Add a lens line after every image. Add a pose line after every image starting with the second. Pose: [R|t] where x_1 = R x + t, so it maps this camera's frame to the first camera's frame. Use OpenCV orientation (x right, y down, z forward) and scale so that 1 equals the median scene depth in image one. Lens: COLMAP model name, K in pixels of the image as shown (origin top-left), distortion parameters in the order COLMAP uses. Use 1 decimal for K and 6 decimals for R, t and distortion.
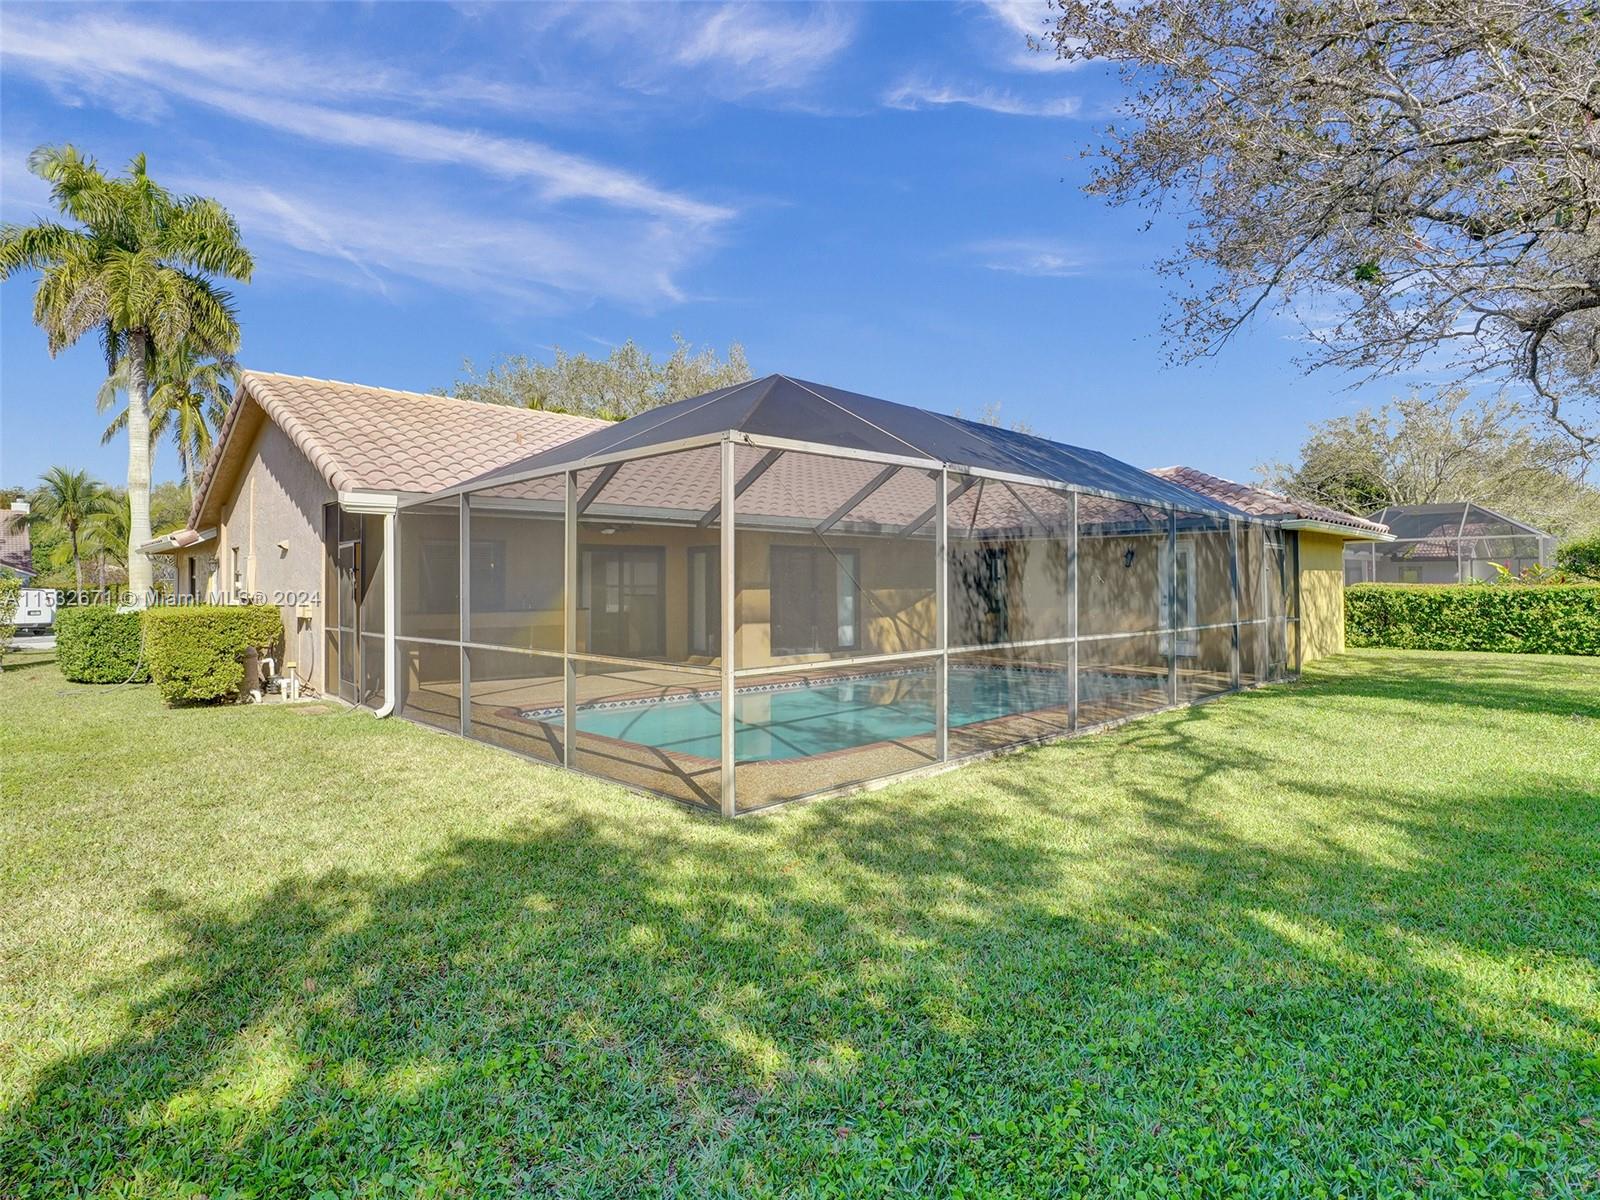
lens RADIAL K [[842.4, 0, 804.9], [0, 842.4, 600.4], [0, 0, 1]] dist [-0.034345, 0.001673]
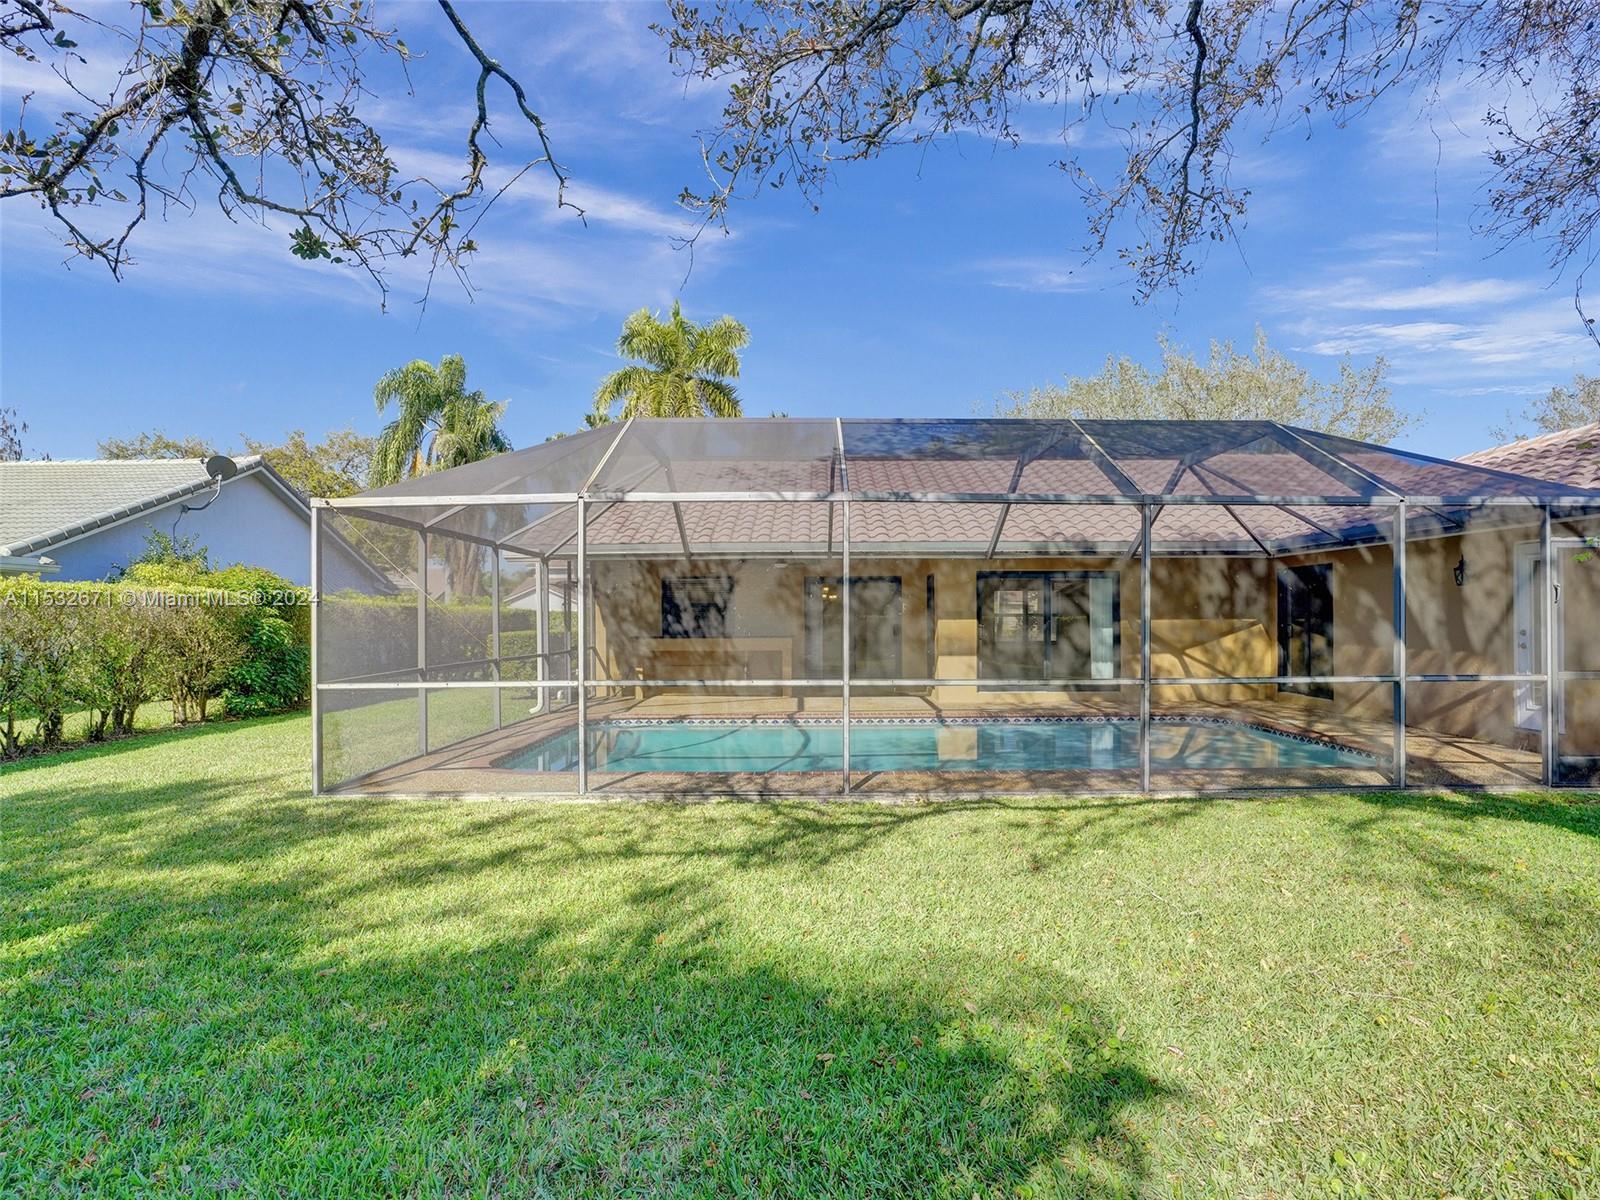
lens RADIAL K [[842.4, 0, 804.9], [0, 842.4, 600.4], [0, 0, 1]] dist [-0.034345, 0.001673]
pose [[0.712798, -0.008083, -0.701323, 0.573822], [-0.013109, 0.999605, -0.024844, -0.009916], [0.701247, 0.026902, 0.712411, 0.260292]]
